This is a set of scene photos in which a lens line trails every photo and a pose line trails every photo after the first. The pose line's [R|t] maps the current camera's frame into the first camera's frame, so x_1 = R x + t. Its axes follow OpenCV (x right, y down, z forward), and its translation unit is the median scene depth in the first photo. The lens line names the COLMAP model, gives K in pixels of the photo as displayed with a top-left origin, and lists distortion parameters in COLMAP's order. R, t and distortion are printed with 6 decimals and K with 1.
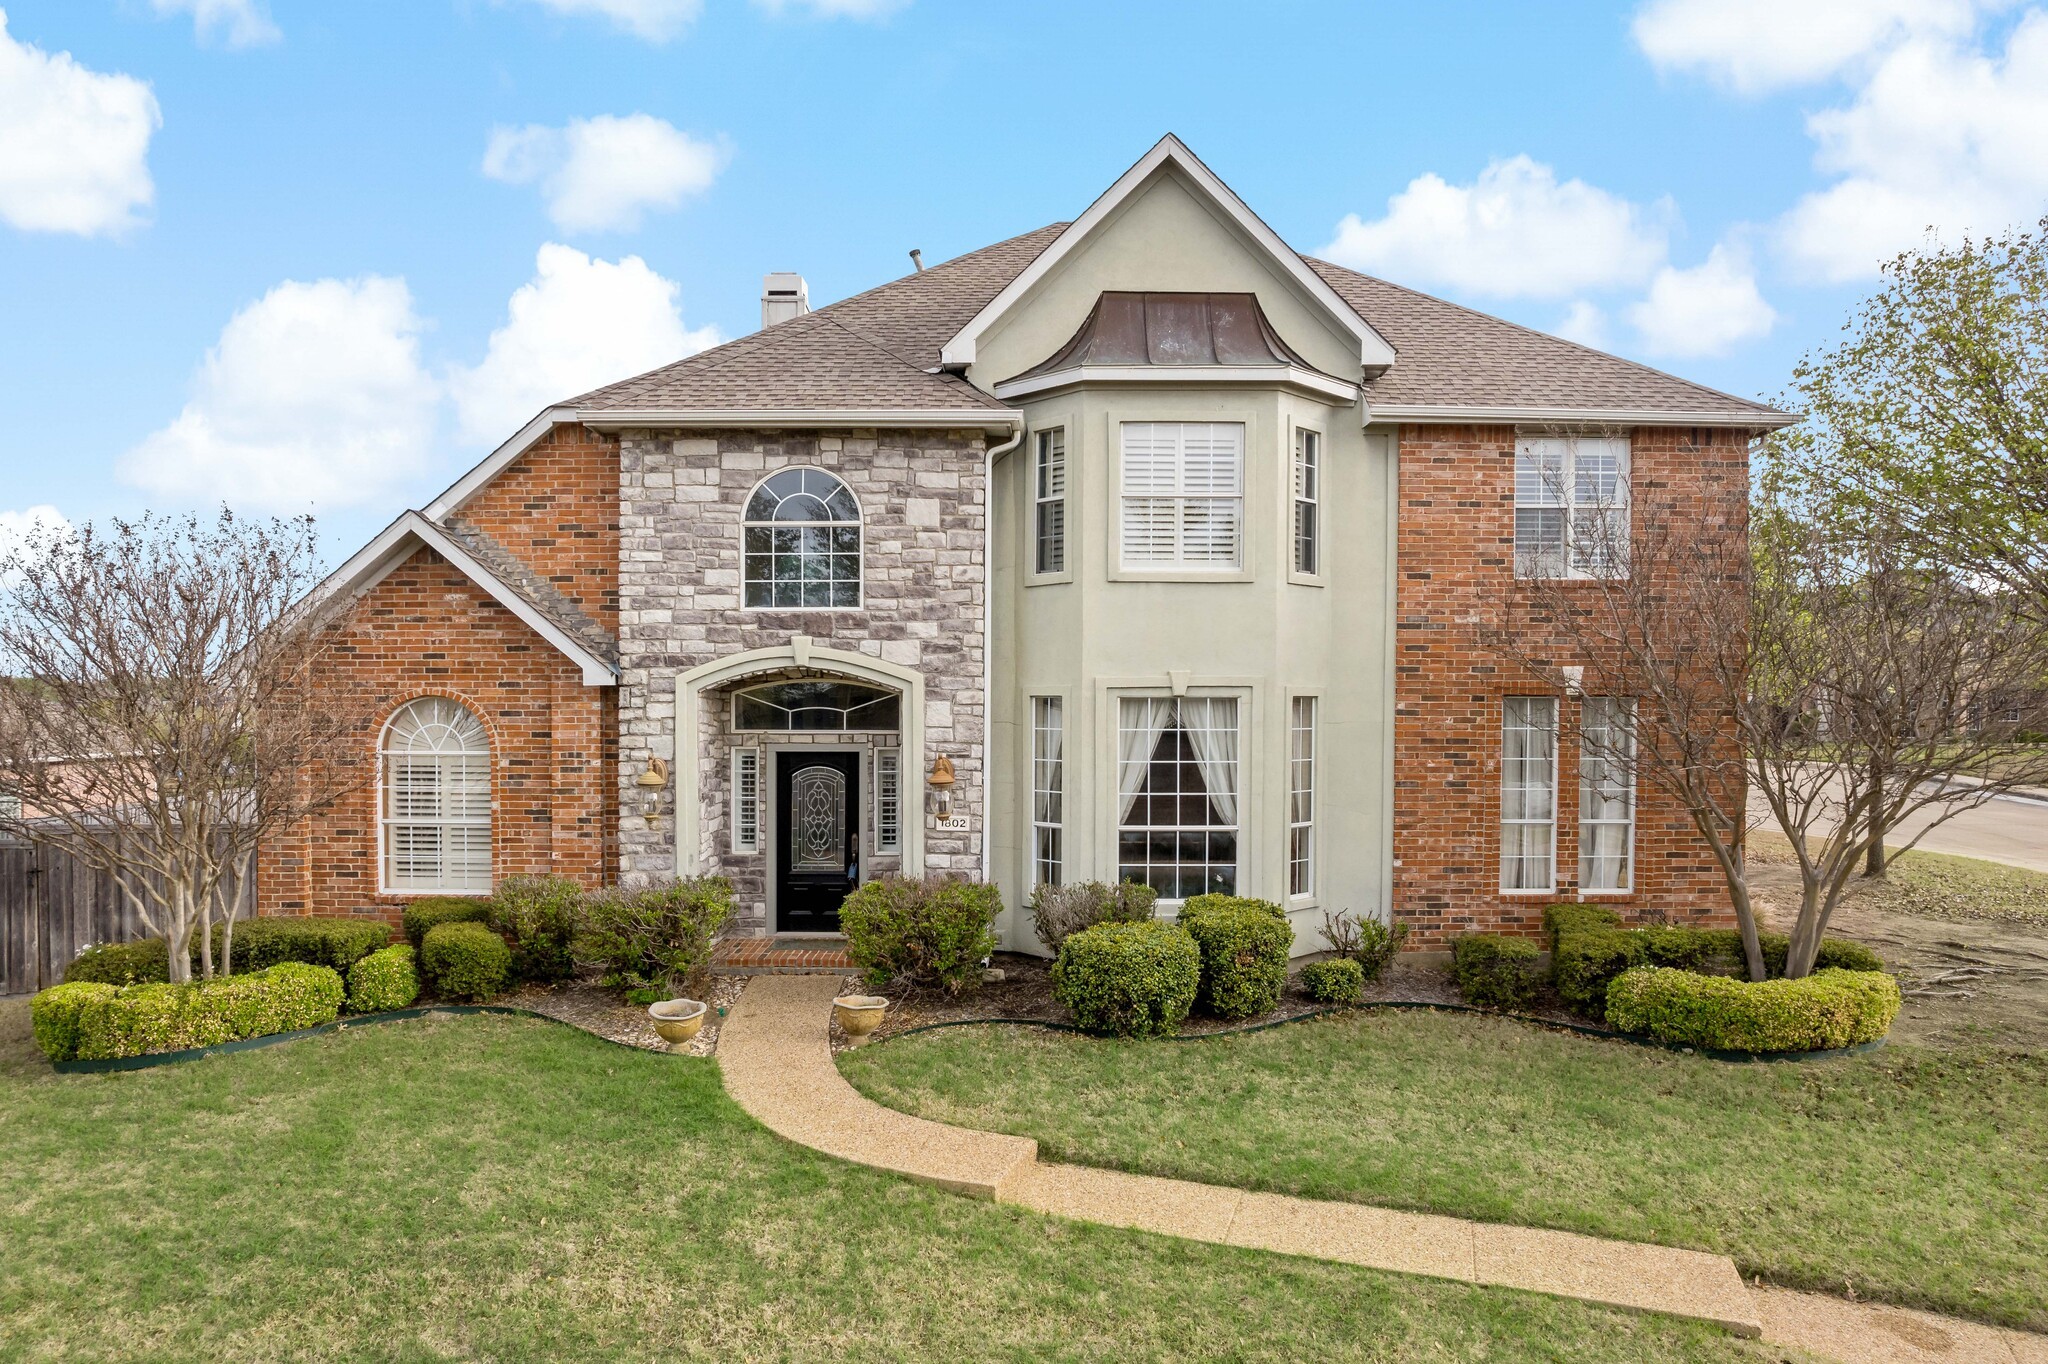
lens RADIAL K [[1393.0, 0, 1030.0], [0, 1393.0, 697.8], [0, 0, 1]] dist [-0.007856, -0.001202]
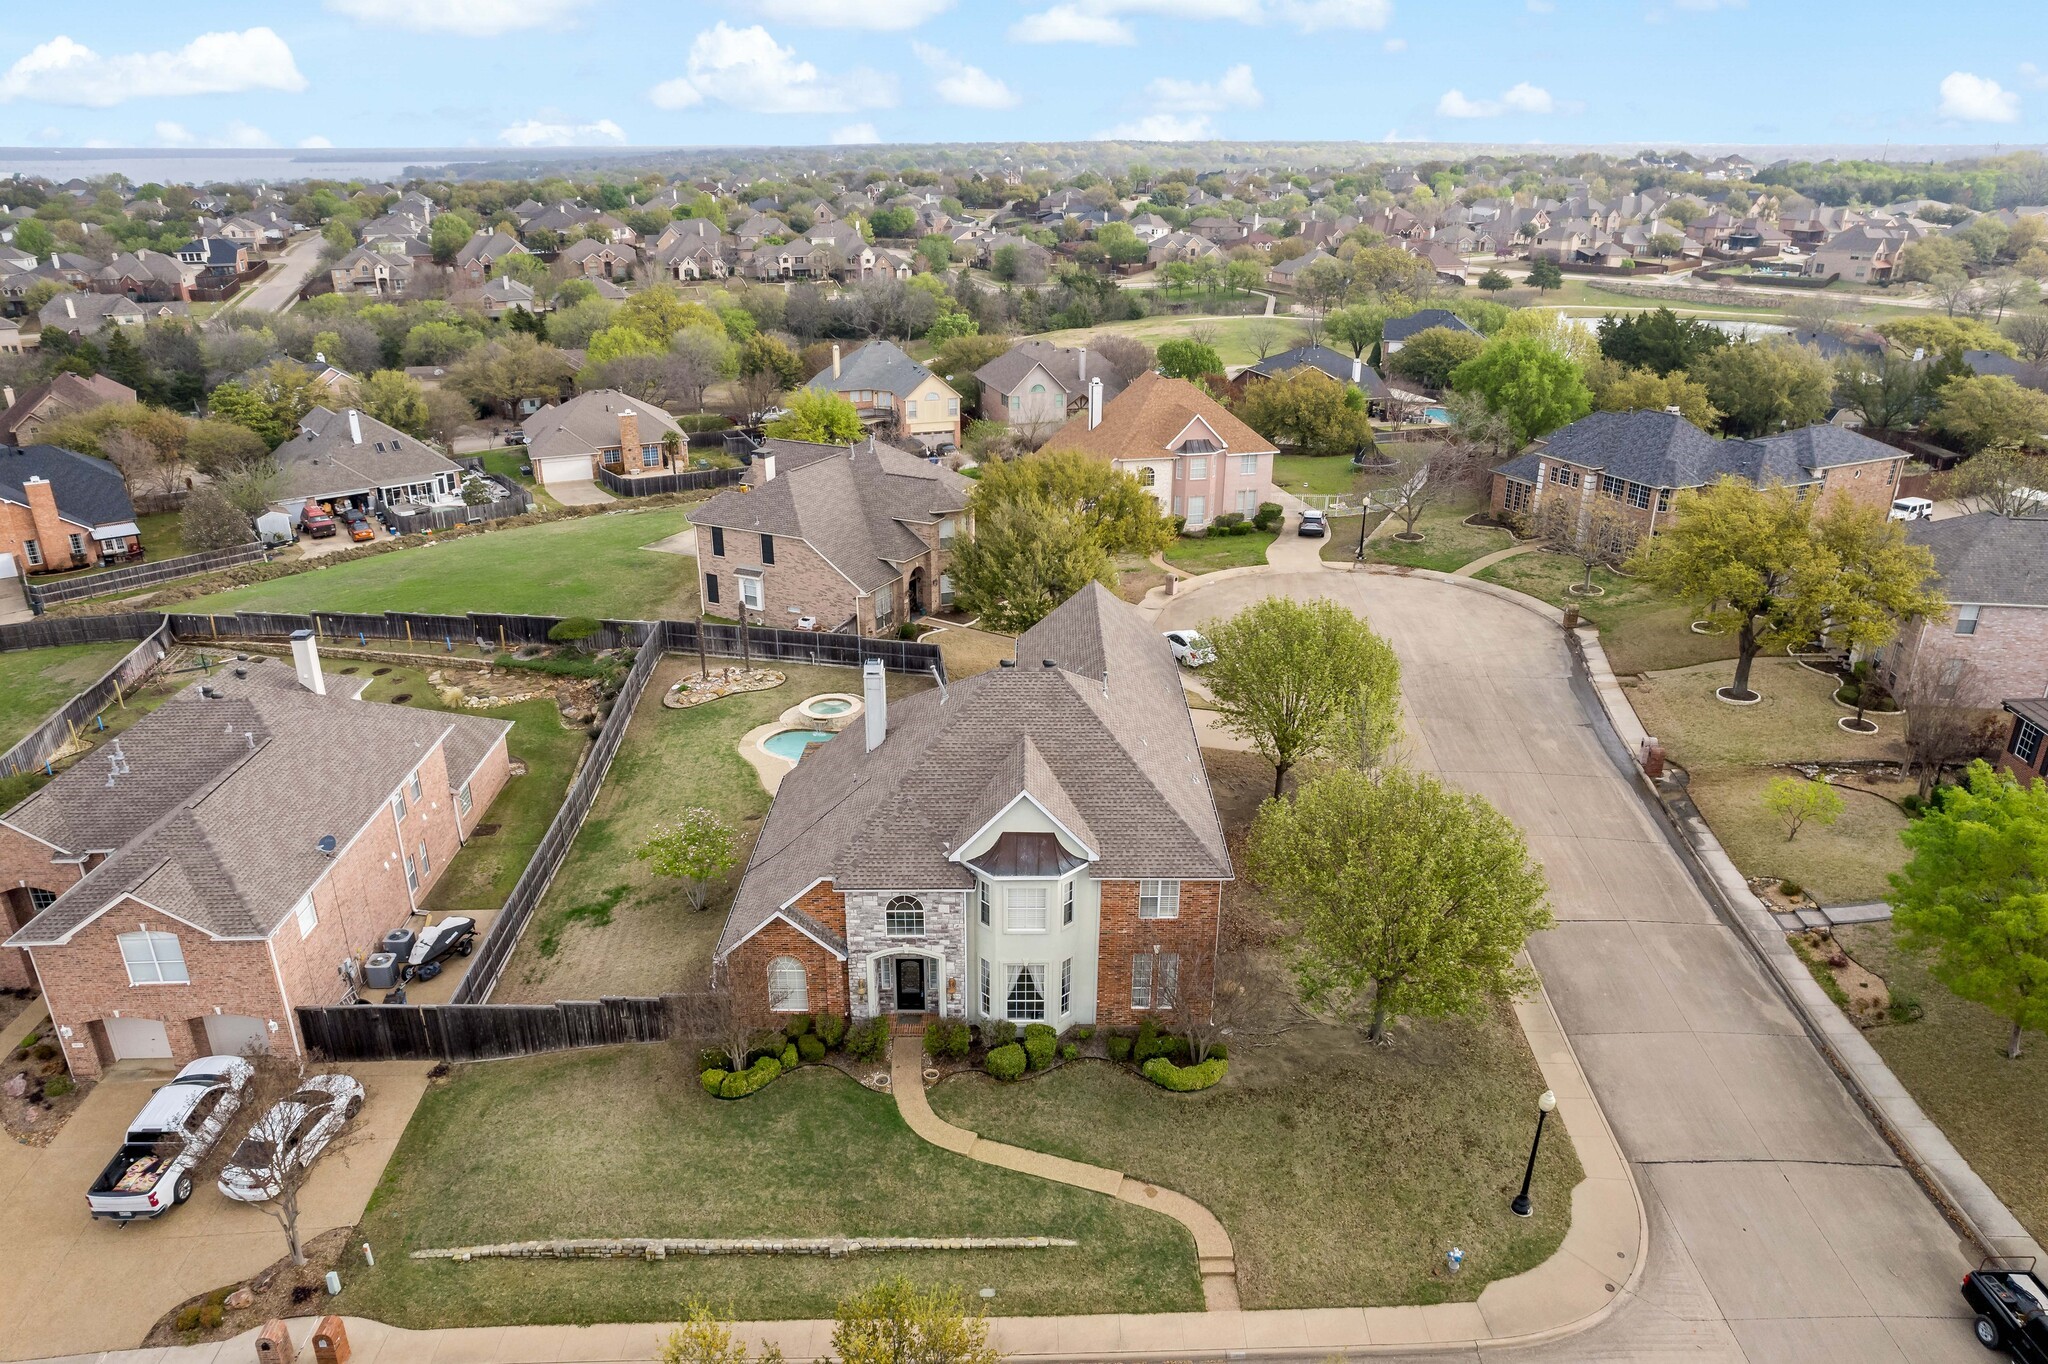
lens RADIAL K [[1393.0, 0, 1024.1], [0, 1393.0, 669.9], [0, 0, 1]] dist [-0.007856, -0.001202]
pose [[0.999998, -0.001257, 0.001423, 0.097327], [0.000704, 0.941647, 0.336601, -1.672175], [-0.001763, -0.336599, 0.941646, -1.729747]]
